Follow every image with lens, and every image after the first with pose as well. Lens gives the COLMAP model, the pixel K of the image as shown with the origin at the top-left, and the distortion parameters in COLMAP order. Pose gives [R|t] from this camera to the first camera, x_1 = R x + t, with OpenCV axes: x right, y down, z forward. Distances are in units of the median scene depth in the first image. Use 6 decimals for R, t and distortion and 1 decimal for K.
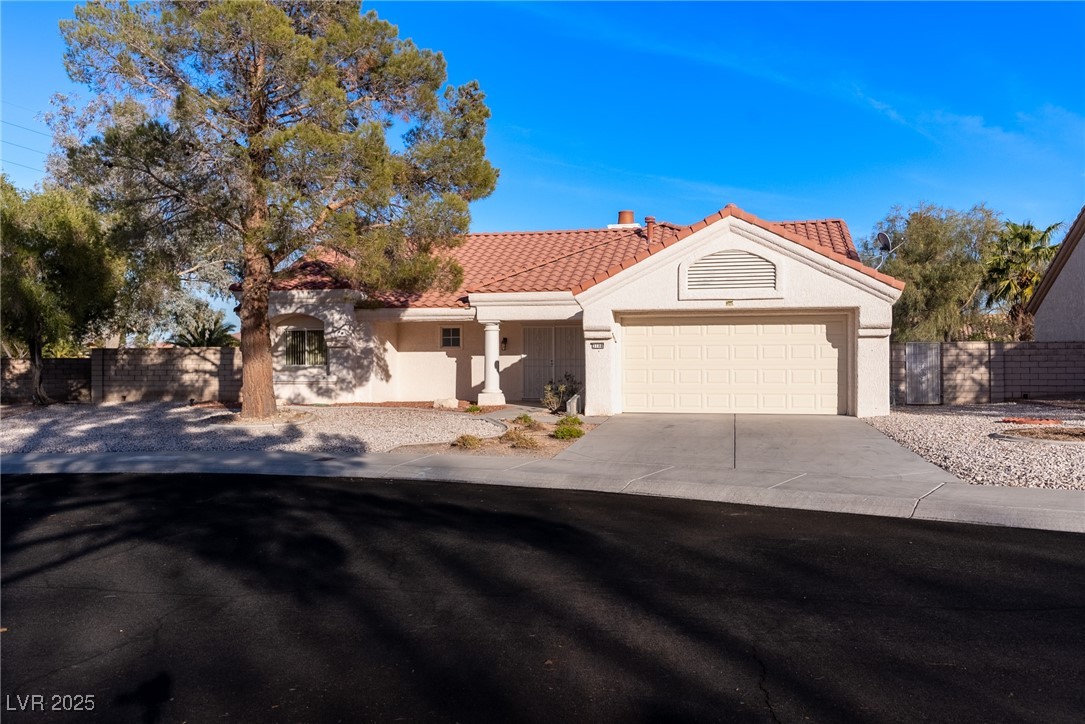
lens RADIAL K [[813.3, 0, 538.8], [0, 813.3, 362.1], [0, 0, 1]] dist [0.008499, 0.008145]
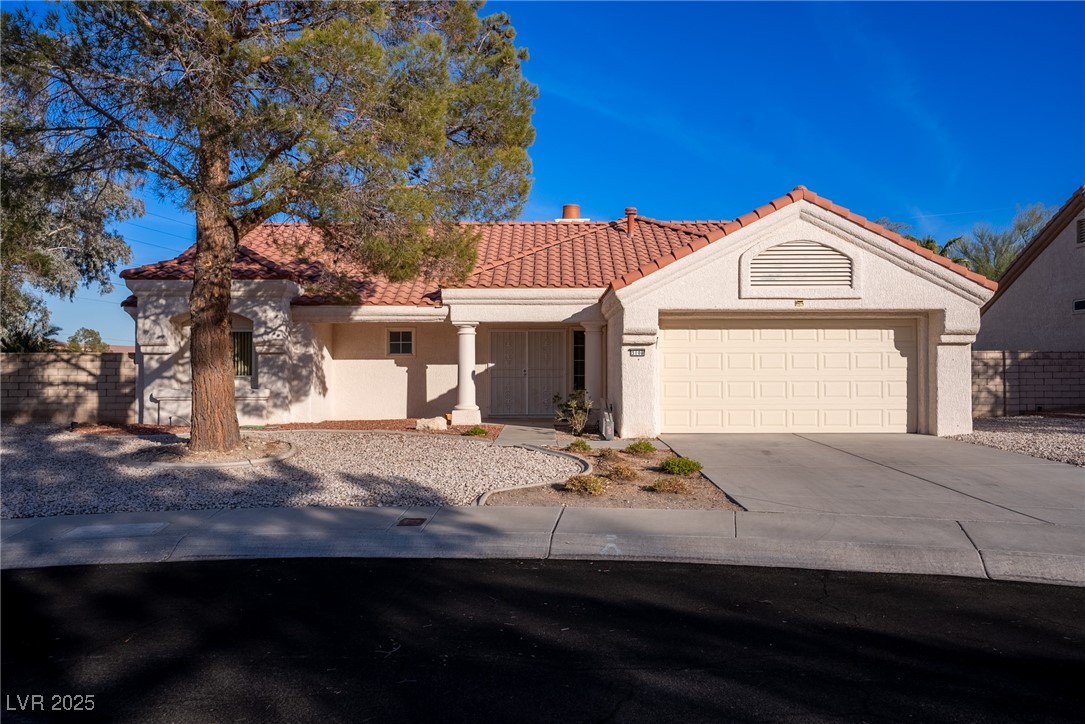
lens RADIAL K [[813.3, 0, 546.2], [0, 813.3, 361.5], [0, 0, 1]] dist [0.008499, 0.008145]
pose [[0.978436, 0.003586, 0.206520, -0.160729], [-0.001057, 0.999923, -0.012356, -0.000630], [-0.206548, 0.011871, 0.978364, 0.185174]]
